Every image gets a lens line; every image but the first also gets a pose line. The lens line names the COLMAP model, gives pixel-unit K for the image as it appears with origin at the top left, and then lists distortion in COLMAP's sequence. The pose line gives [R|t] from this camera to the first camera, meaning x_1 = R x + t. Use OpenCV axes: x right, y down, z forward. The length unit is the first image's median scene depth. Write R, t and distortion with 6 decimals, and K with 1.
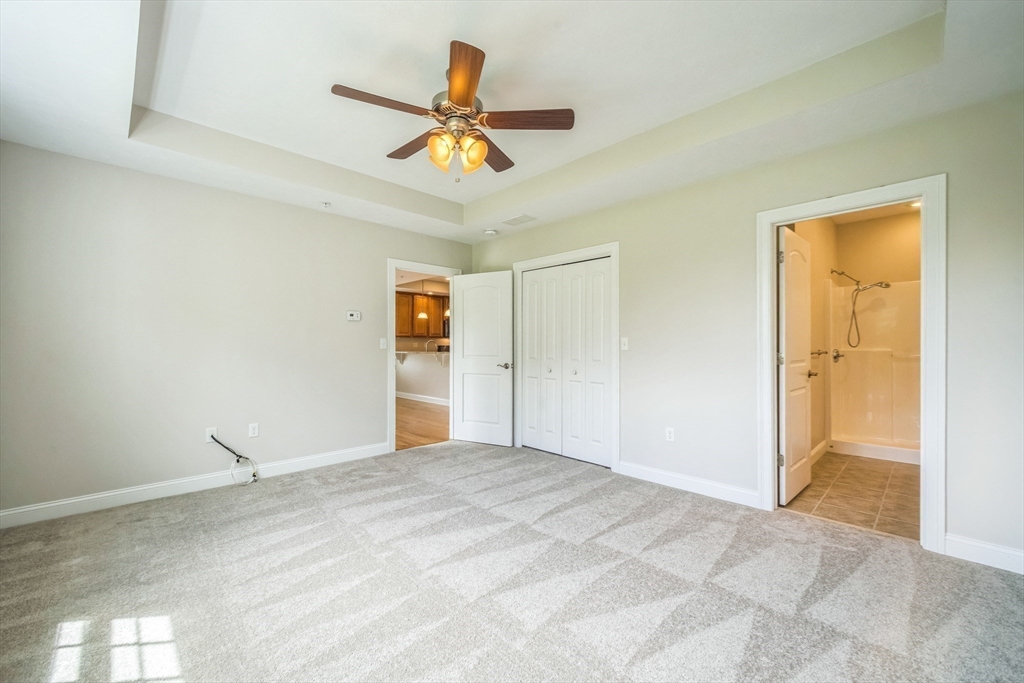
lens RADIAL K [[407.2, 0, 512.0], [0, 407.2, 341.5], [0, 0, 1]] dist [-0.000857, 0.000077]
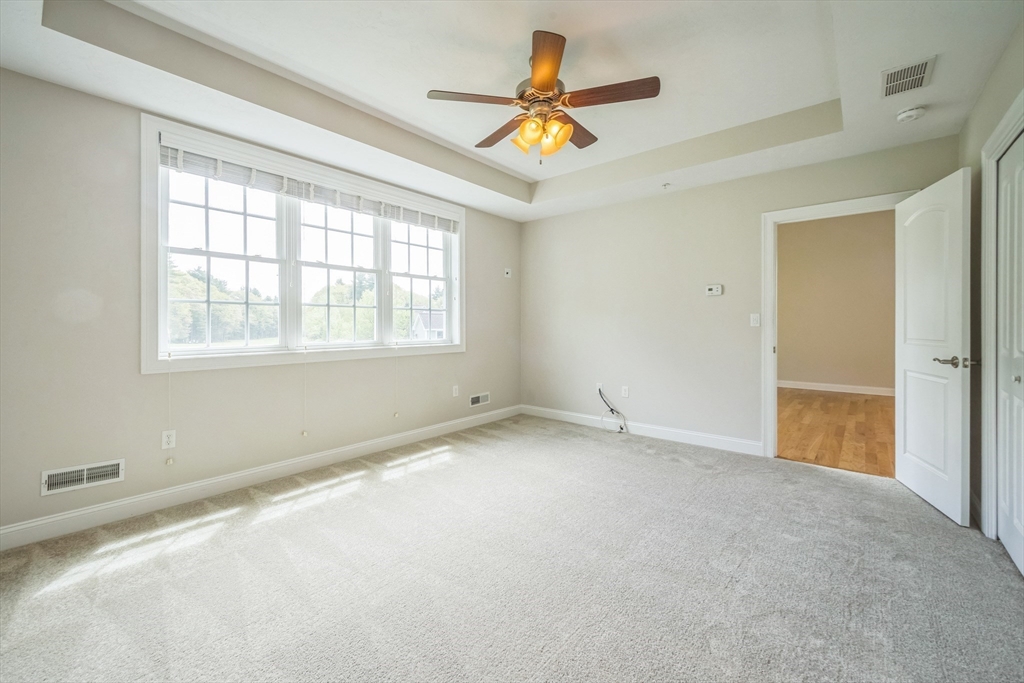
lens RADIAL K [[420.3, 0, 511.0], [0, 420.3, 322.5], [0, 0, 1]] dist [-0.000245, 0.000013]
pose [[0.094394, -0.004742, -0.995524, 0.636877], [0.012999, 0.999909, -0.003530, 0.008666], [0.995450, -0.012608, 0.094447, 0.571816]]
